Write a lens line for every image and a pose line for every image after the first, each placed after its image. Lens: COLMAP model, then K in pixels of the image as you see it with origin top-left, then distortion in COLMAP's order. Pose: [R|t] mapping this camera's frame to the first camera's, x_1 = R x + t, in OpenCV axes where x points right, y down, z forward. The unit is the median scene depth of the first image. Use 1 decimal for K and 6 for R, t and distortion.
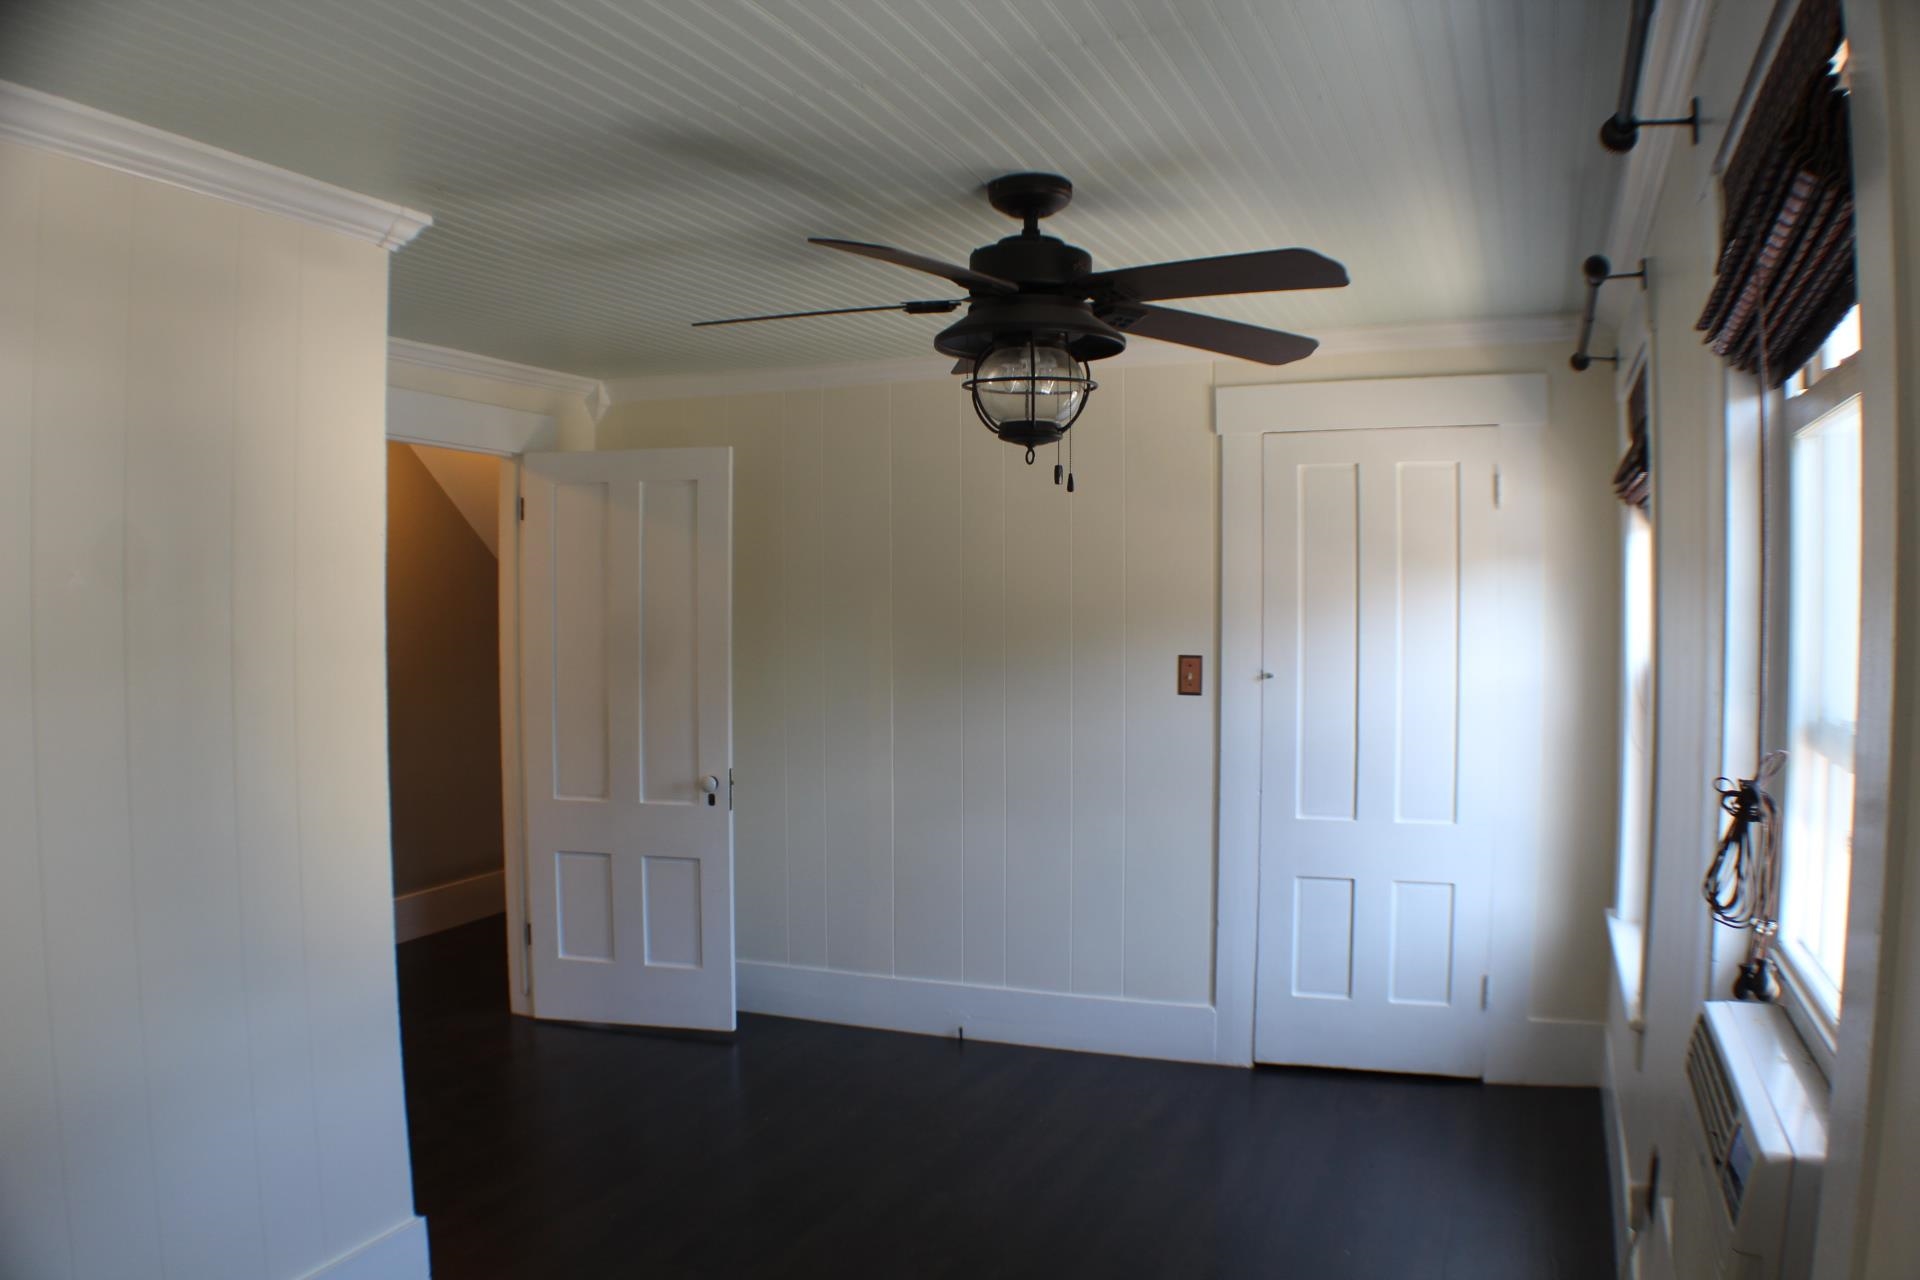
lens RADIAL K [[1376.0, 0, 964.3], [0, 1376.0, 650.5], [0, 0, 1]] dist [-0.176711, 0.000966]
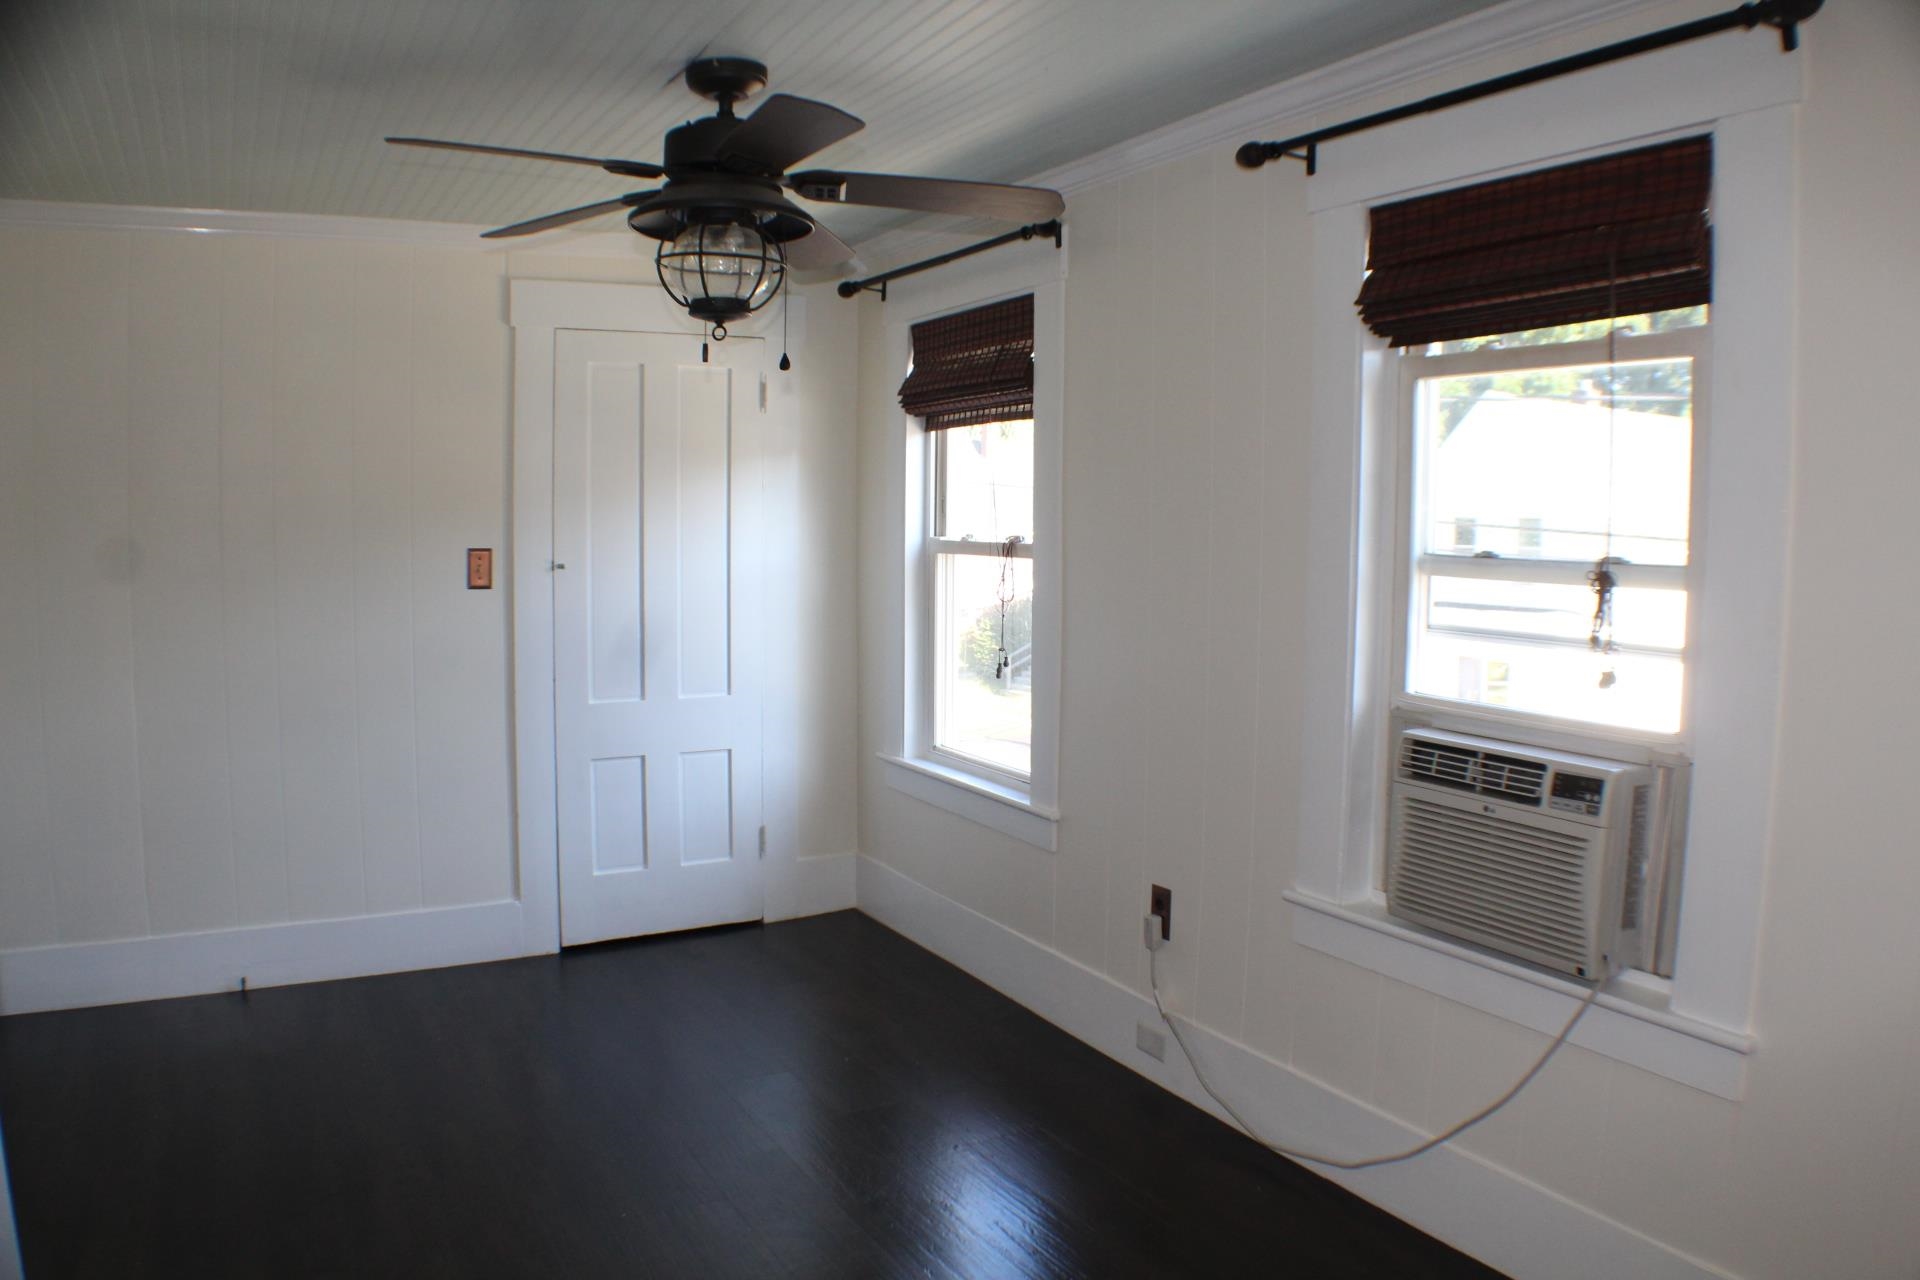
lens RADIAL K [[1397.6, 0, 960.0], [0, 1397.6, 640.0], [0, 0, 1]] dist [-0.238776, 0.108356]
pose [[0.634161, -0.058617, 0.770976, -0.380510], [0.019945, 0.998031, 0.059475, 0.018538], [-0.772944, -0.022339, 0.634081, 0.119102]]
